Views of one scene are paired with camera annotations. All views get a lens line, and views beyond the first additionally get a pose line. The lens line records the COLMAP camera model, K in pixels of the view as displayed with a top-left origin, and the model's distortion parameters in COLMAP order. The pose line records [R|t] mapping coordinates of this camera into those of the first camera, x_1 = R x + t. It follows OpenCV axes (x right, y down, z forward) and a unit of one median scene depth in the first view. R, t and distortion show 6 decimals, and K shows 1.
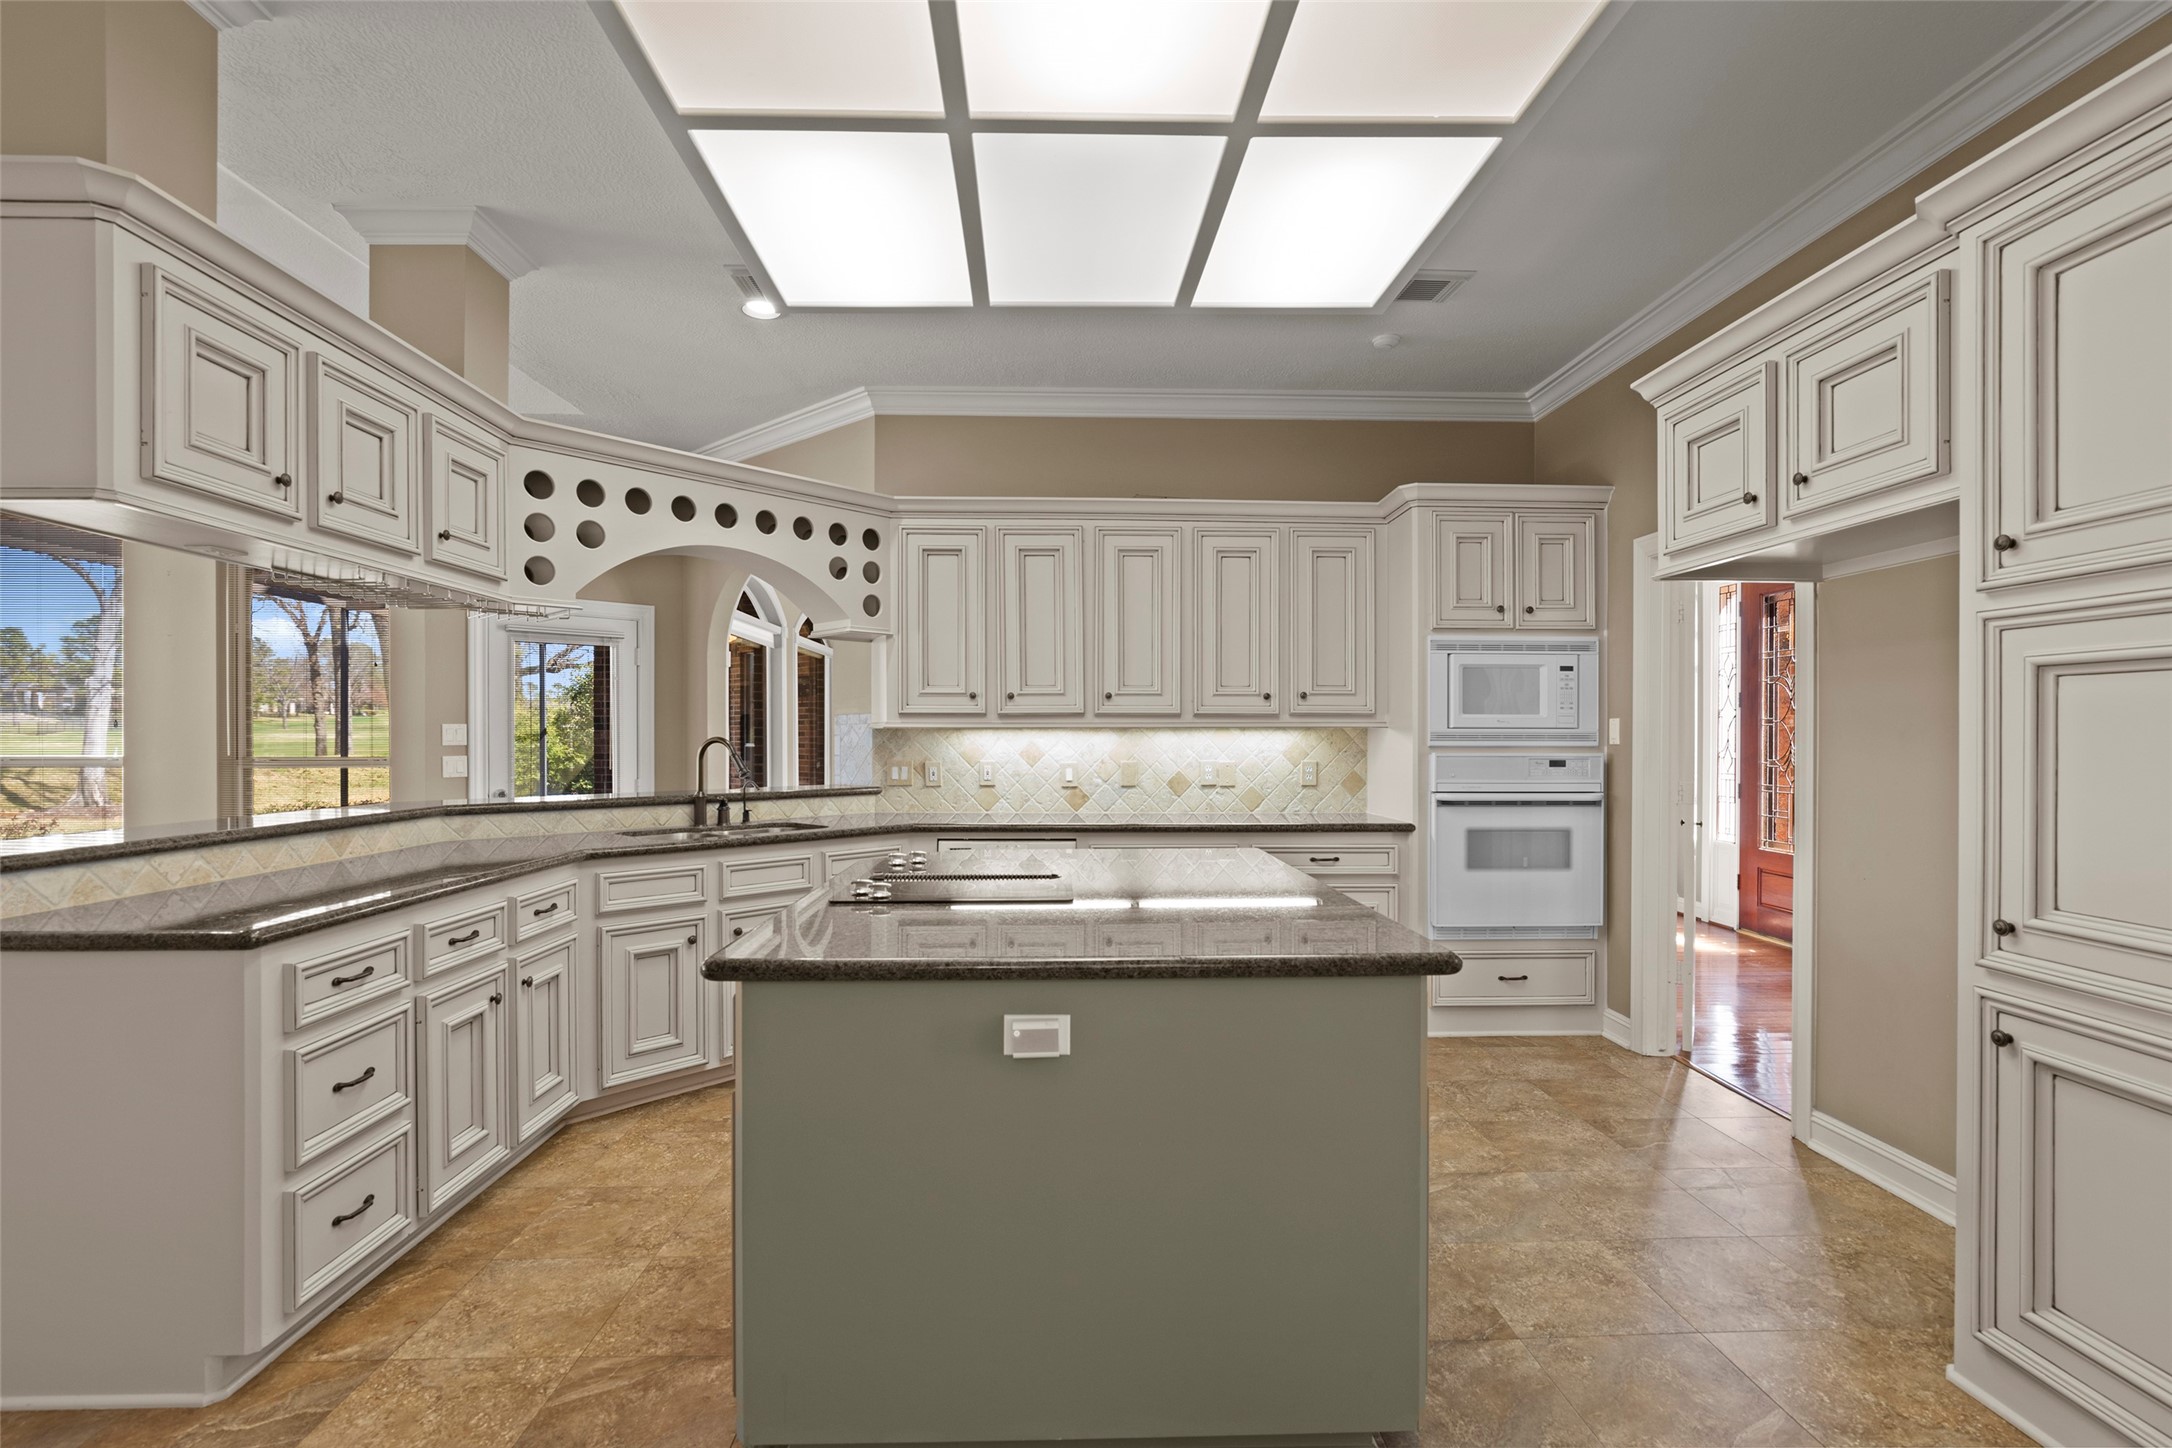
lens RADIAL K [[991.9, 0, 1078.6], [0, 991.9, 736.1], [0, 0, 1]] dist [-0.013493, -0.000085]
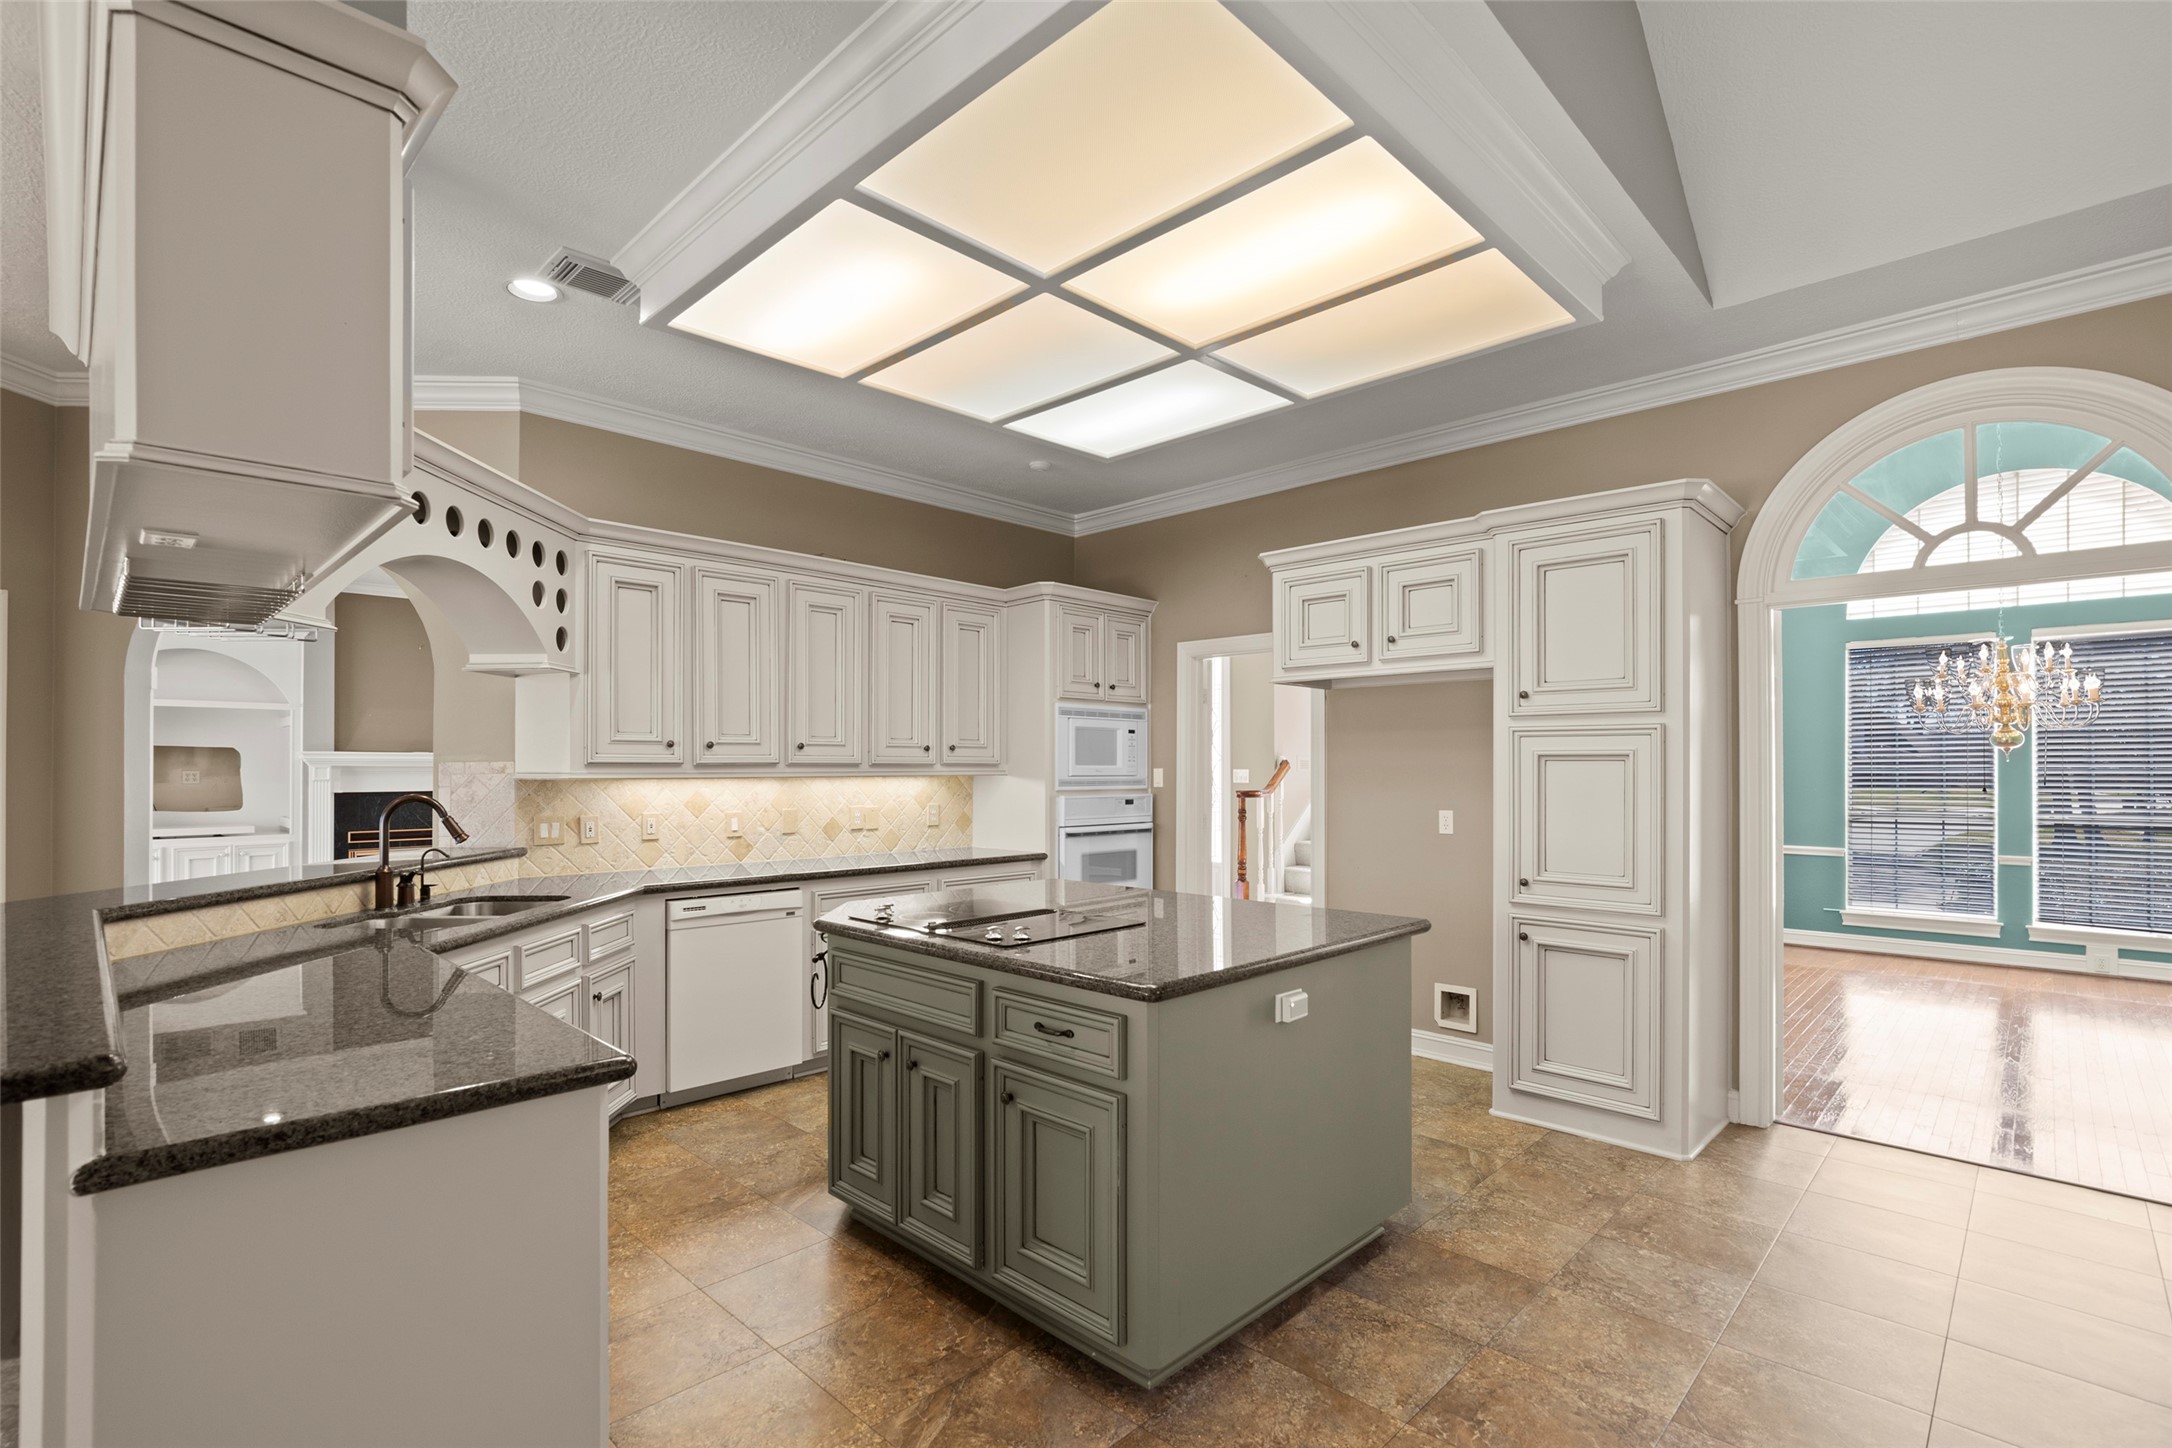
lens RADIAL K [[1001.8, 0, 1083.4], [0, 1001.8, 760.1], [0, 0, 1]] dist [-0.011287, 0.000403]
pose [[0.722254, 0.004205, 0.691615, -0.508168], [0.000740, 0.999976, -0.006853, -0.020113], [-0.691627, 0.005461, 0.722234, 0.054085]]
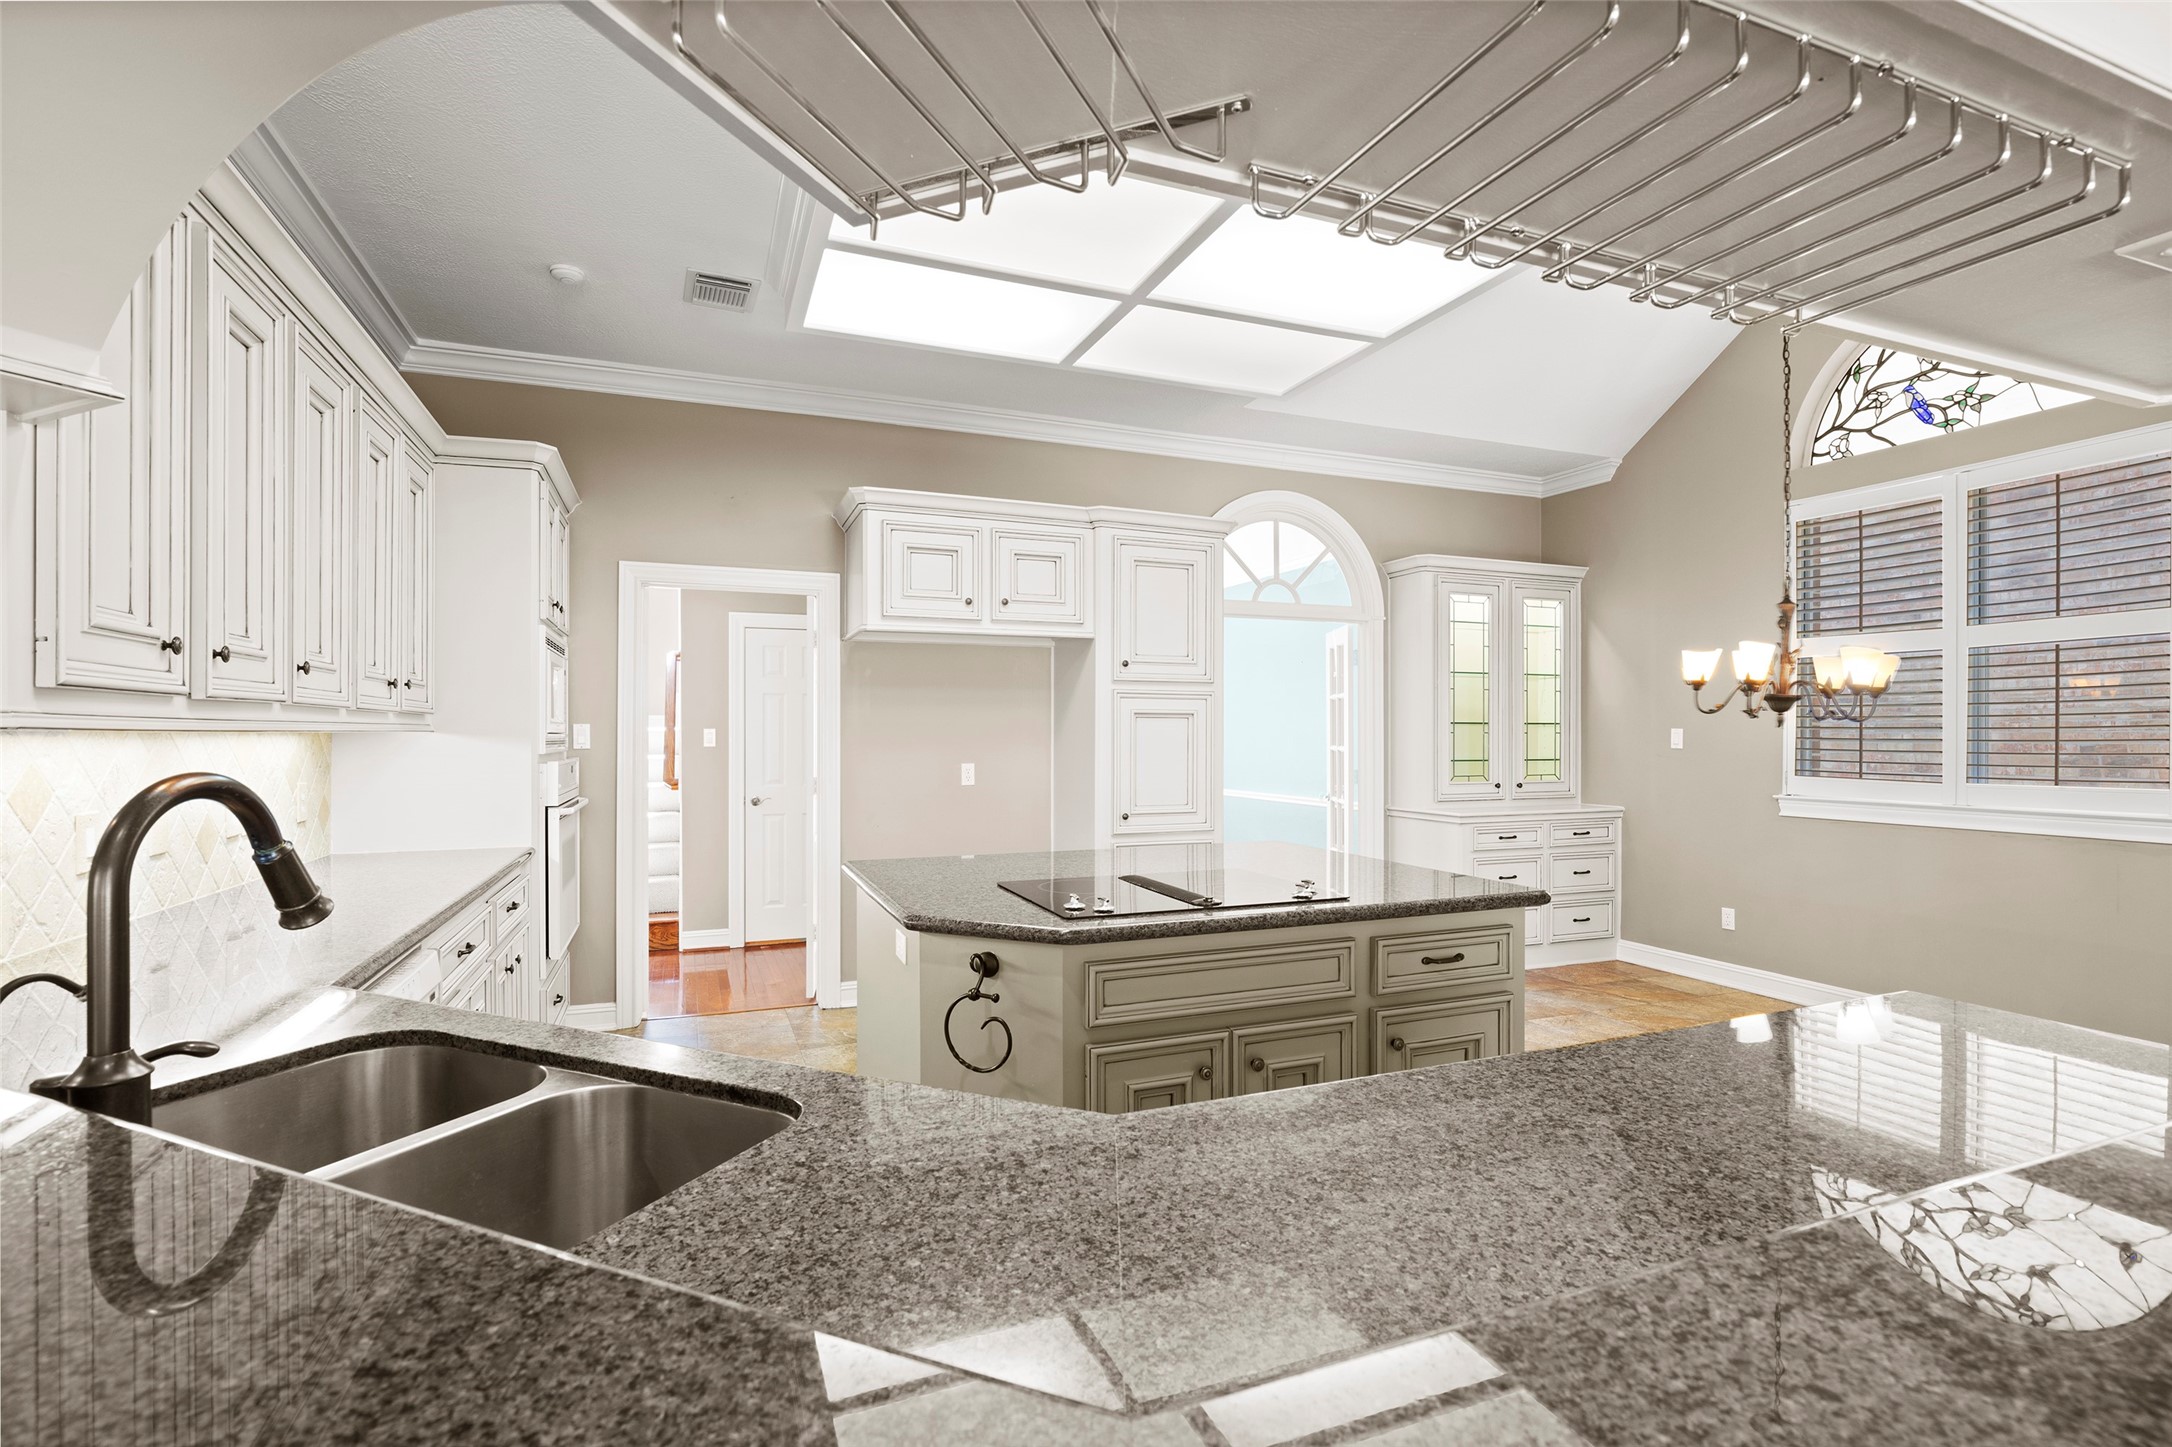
lens RADIAL K [[991.9, 0, 1078.6], [0, 991.9, 735.6], [0, 0, 1]] dist [-0.013493, -0.000085]
pose [[-0.331668, -0.003036, 0.943391, -0.614721], [0.000048, 0.999995, 0.003235, -0.008877], [-0.943396, 0.001118, -0.331666, 0.848442]]
